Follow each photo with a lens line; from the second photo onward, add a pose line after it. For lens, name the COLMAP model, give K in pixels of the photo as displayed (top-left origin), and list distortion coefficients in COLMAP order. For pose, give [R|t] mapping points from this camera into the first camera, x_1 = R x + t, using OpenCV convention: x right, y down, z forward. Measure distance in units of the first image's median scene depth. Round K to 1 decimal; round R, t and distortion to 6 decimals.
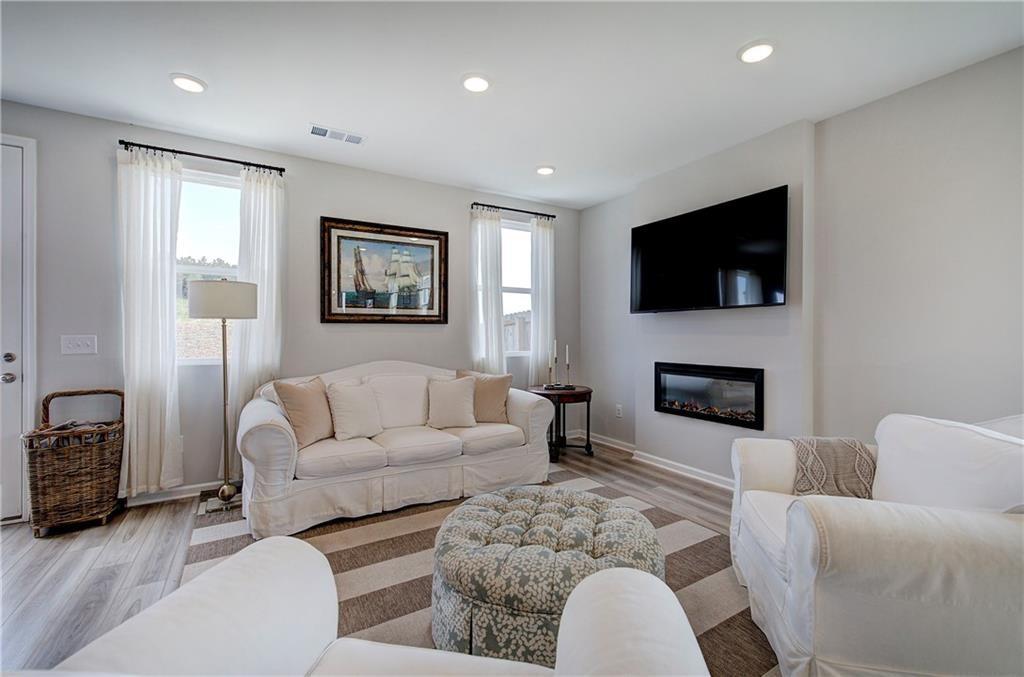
lens RADIAL K [[435.4, 0, 514.7], [0, 435.4, 333.9], [0, 0, 1]] dist [-0.002919, -0.000115]
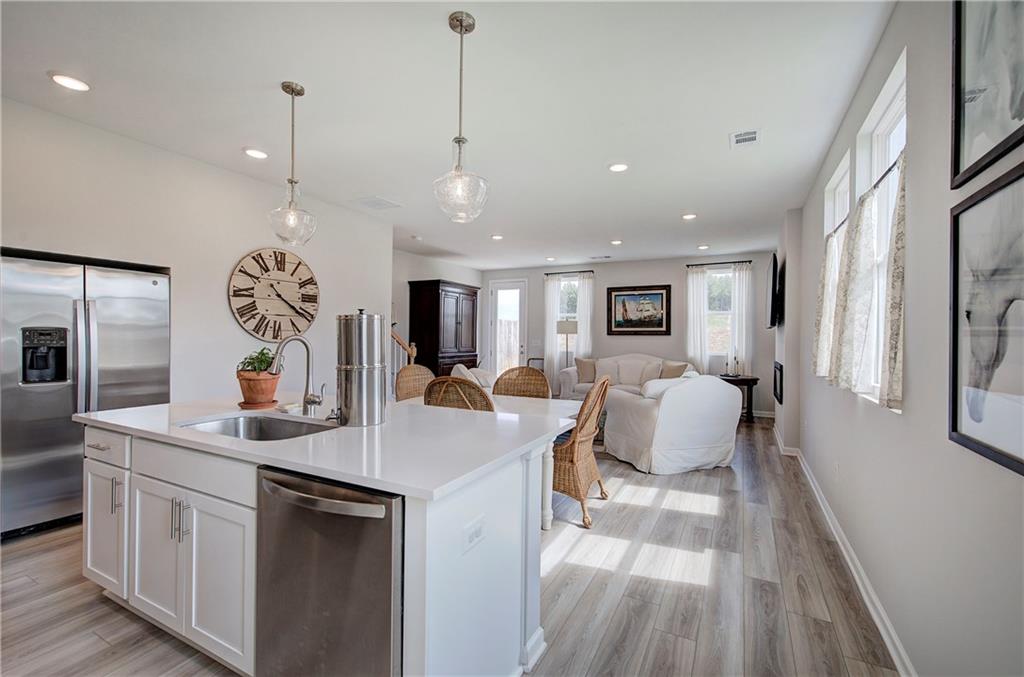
lens RADIAL K [[435.4, 0, 513.6], [0, 435.4, 339.6], [0, 0, 1]] dist [-0.002919, -0.000115]
pose [[0.512802, 0.006515, -0.858482, 1.175118], [-0.013642, 0.999907, -0.000560, 0.005365], [0.858399, 0.011998, 0.512843, -0.535597]]
